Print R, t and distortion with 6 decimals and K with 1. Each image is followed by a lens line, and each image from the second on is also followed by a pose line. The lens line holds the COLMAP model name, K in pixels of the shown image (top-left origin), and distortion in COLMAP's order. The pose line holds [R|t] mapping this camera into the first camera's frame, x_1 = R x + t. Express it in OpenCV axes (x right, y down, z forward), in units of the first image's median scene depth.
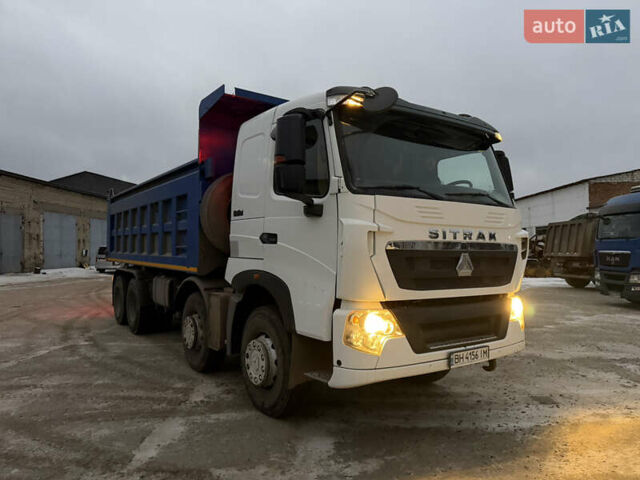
lens RADIAL K [[465.1, 0, 320.0], [0, 465.1, 240.0], [0, 0, 1]] dist [0.042321, -0.047820]
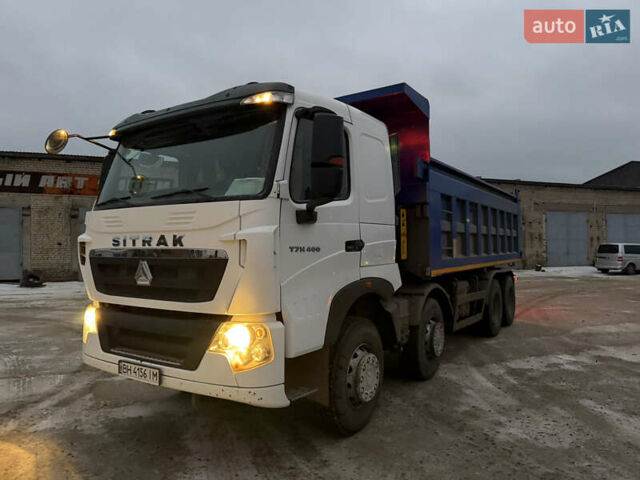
lens RADIAL K [[465.1, 0, 320.0], [0, 465.1, 240.0], [0, 0, 1]] dist [0.042321, -0.047820]
pose [[0.333845, -0.020687, -0.942401, 1.263356], [0.027560, 0.999546, -0.012178, 0.007644], [0.942225, -0.021907, 0.334263, 0.988037]]
